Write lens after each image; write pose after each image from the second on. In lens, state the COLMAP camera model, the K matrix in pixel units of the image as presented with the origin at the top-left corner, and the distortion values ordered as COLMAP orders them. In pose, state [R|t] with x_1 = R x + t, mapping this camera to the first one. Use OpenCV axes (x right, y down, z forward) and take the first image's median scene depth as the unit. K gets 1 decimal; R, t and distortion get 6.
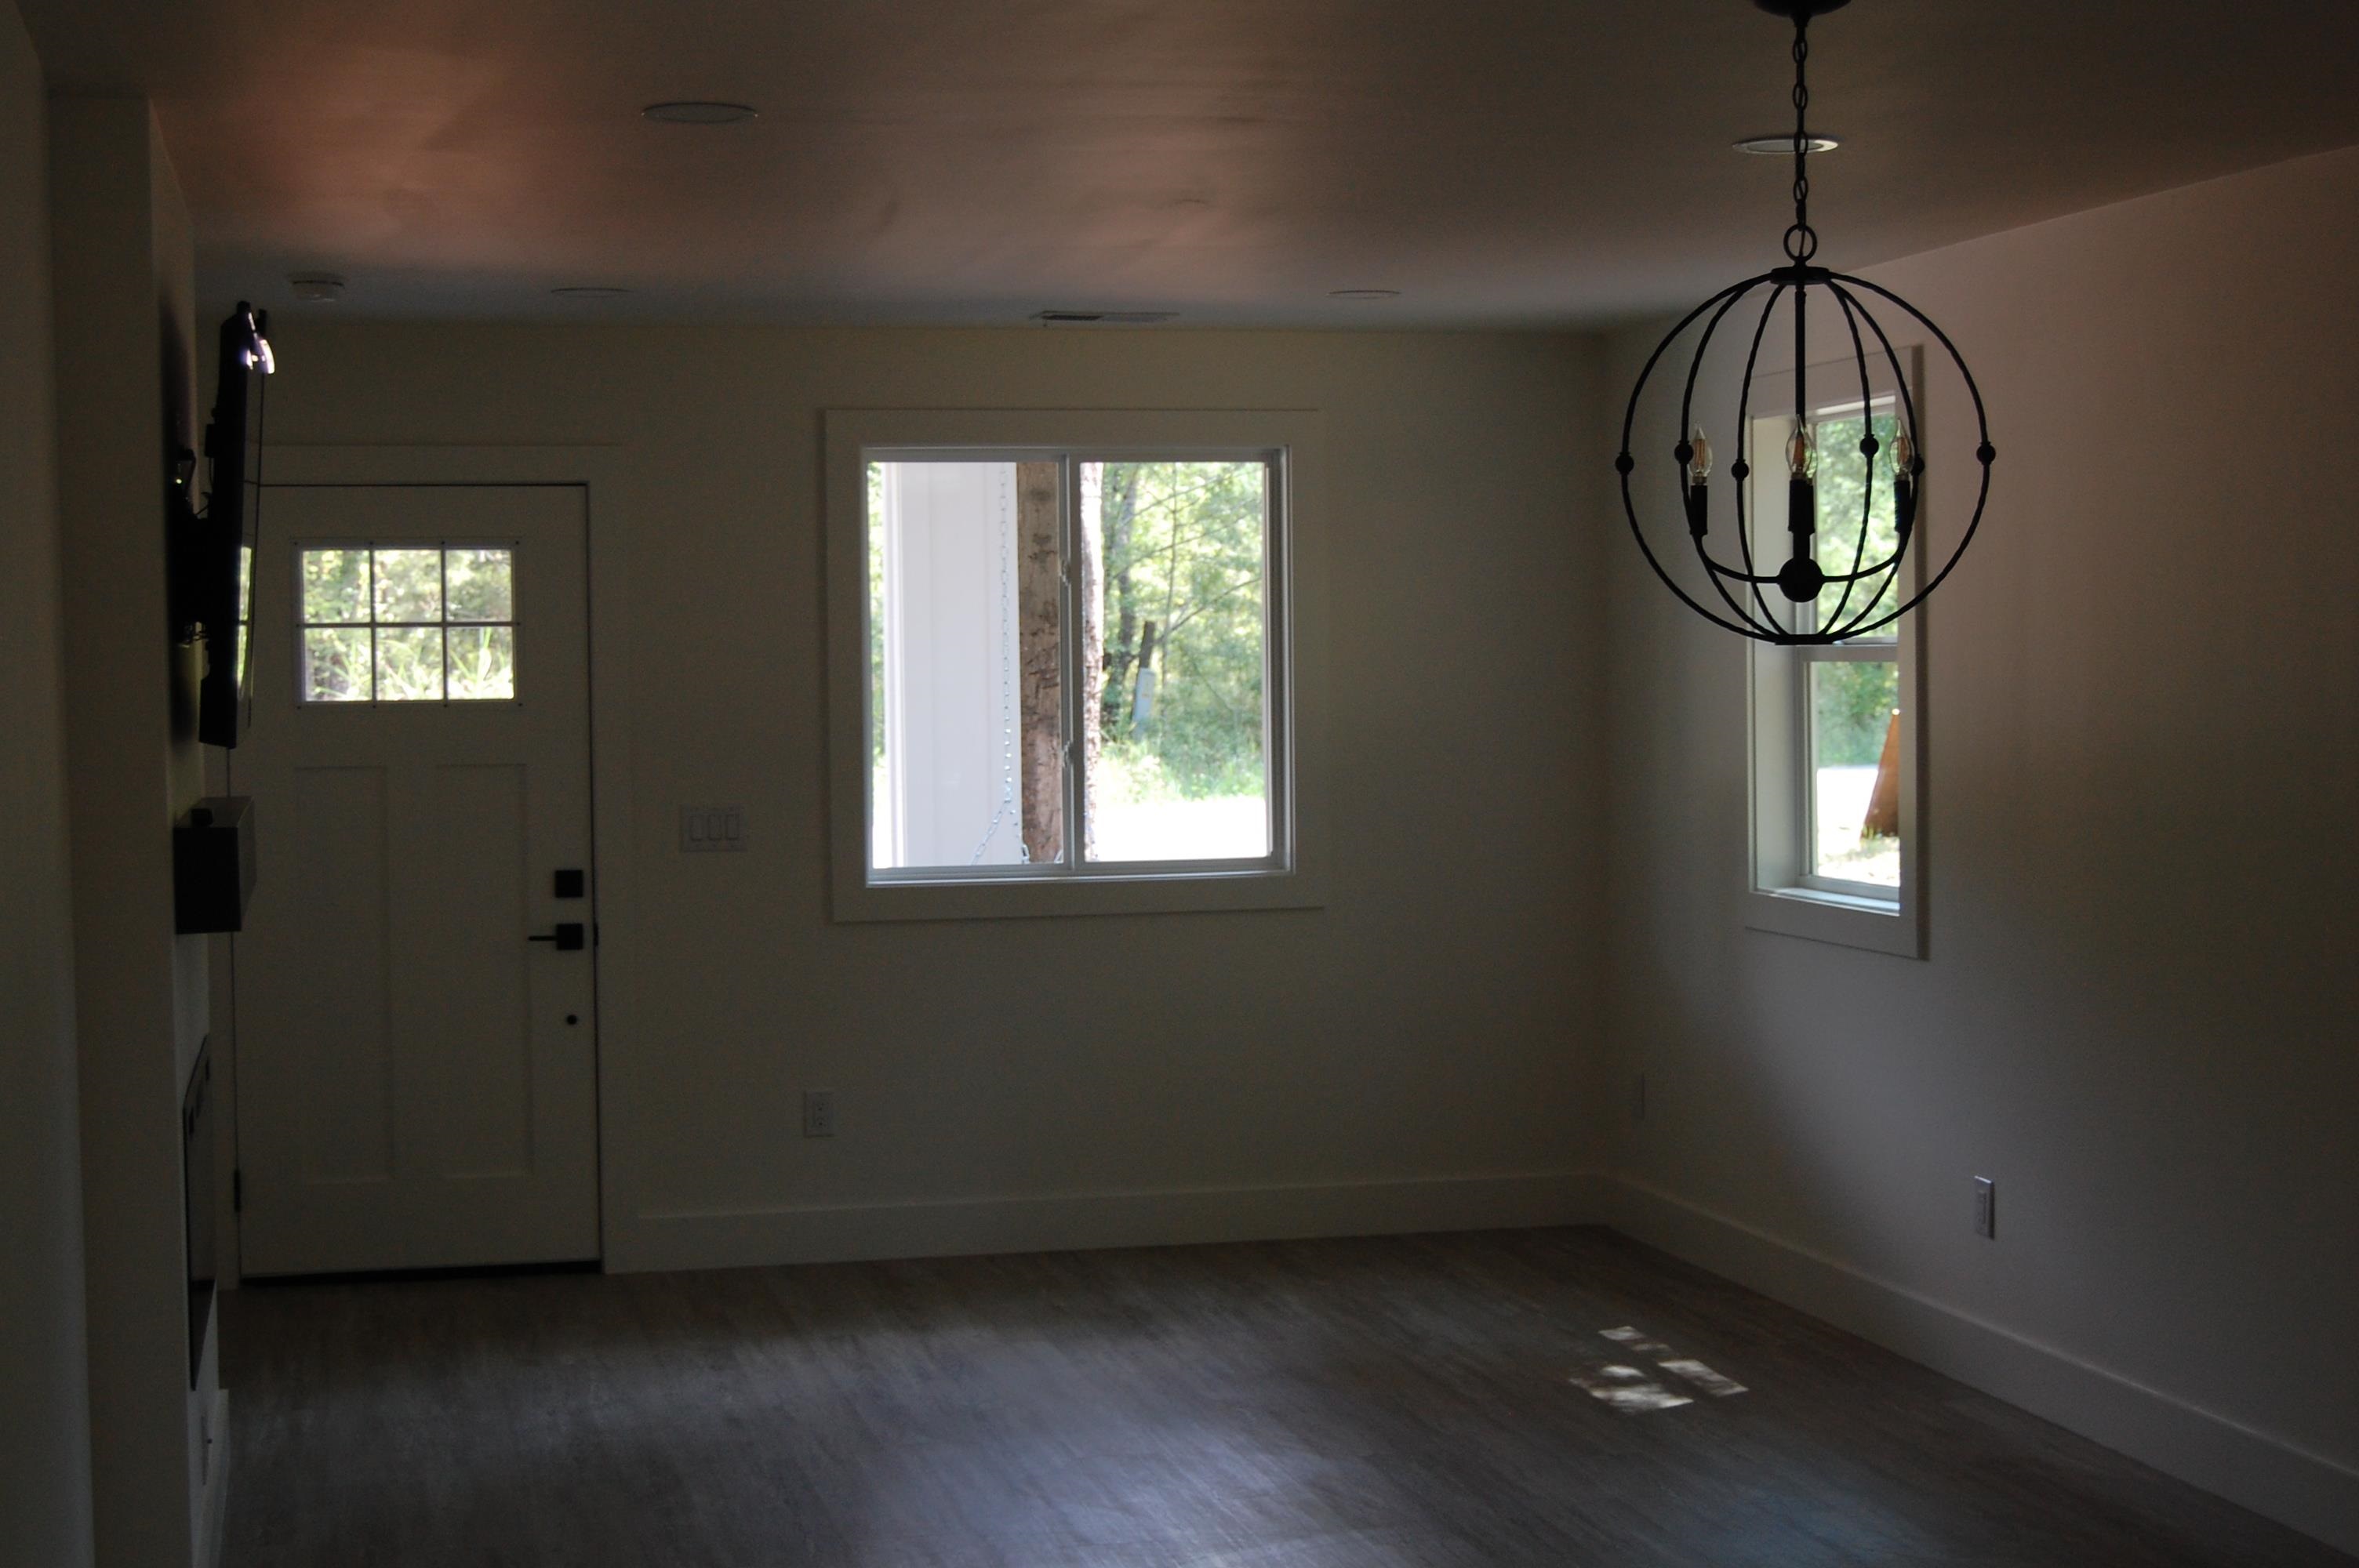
lens RADIAL K [[3548.5, 0, 1186.3], [0, 3548.5, 790.8], [0, 0, 1]] dist [-0.023422, 0.000000]
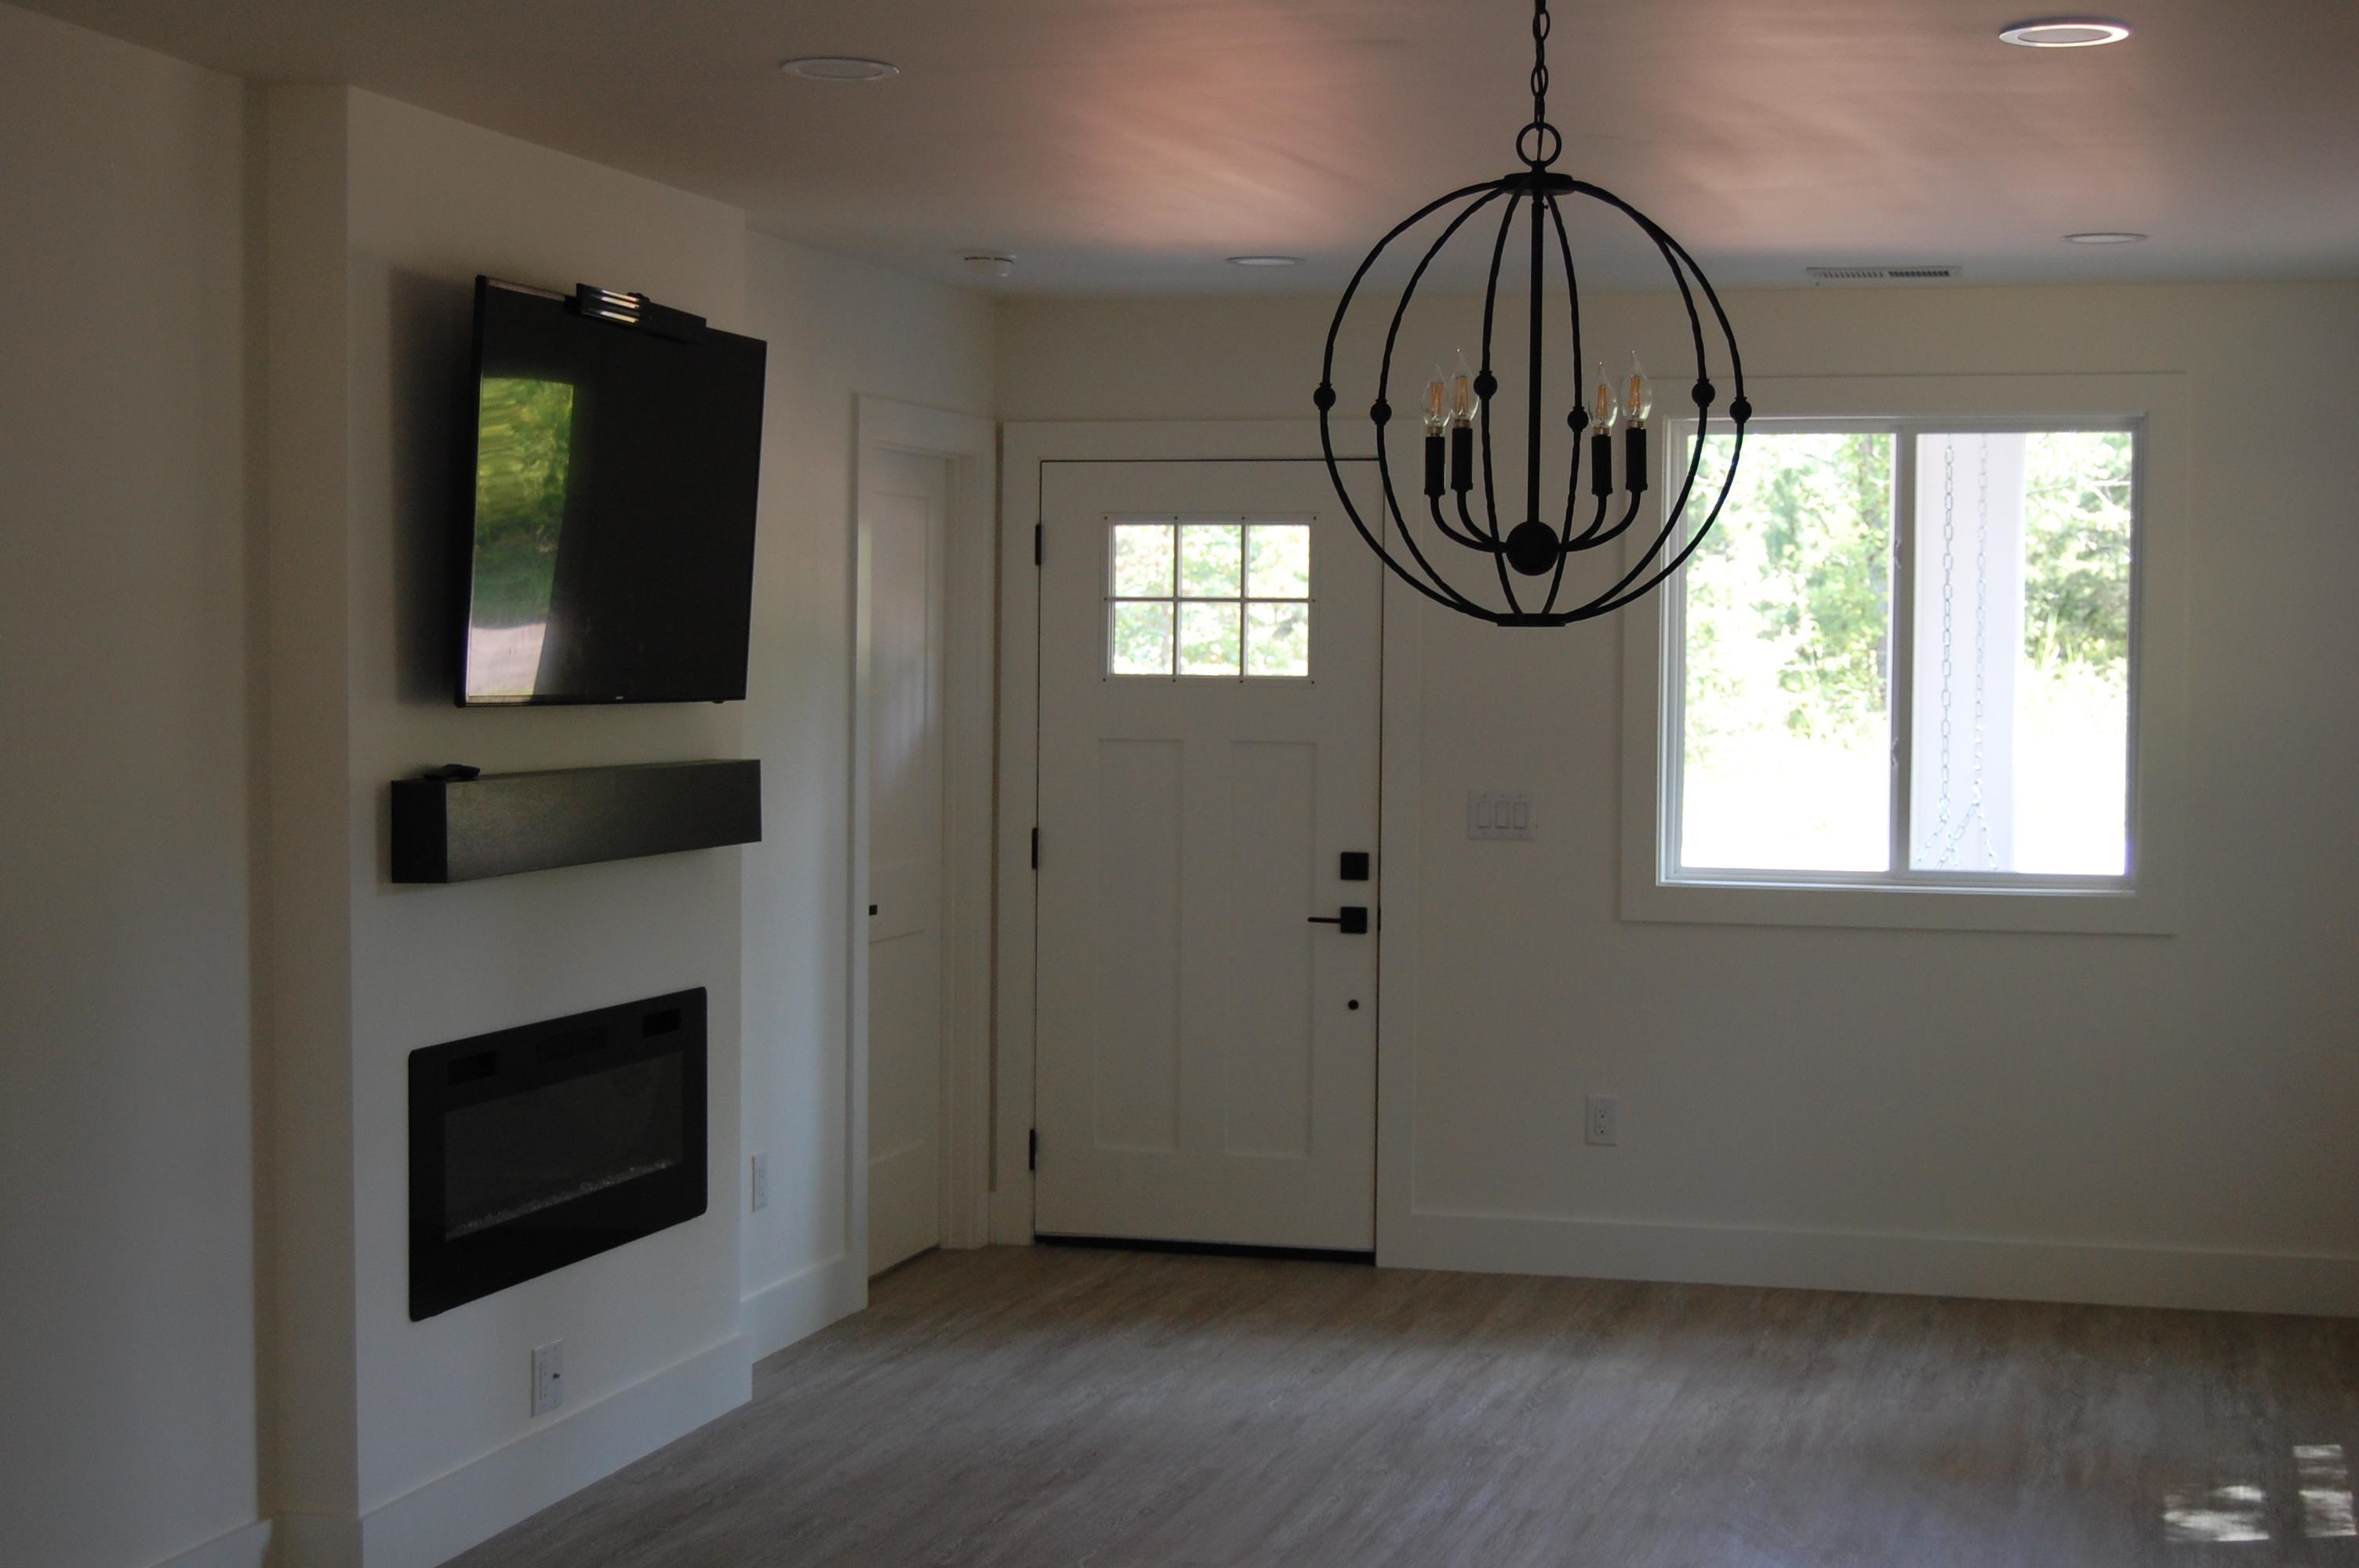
lens RADIAL K [[3548.5, 0, 1180.1], [0, 3548.5, 782.0], [0, 0, 1]] dist [-0.023422, 0.000000]
pose [[0.883614, 0.036806, -0.466767, 0.247183], [-0.036735, 0.999282, 0.009255, -0.004509], [0.466773, 0.008969, 0.884332, 0.111232]]
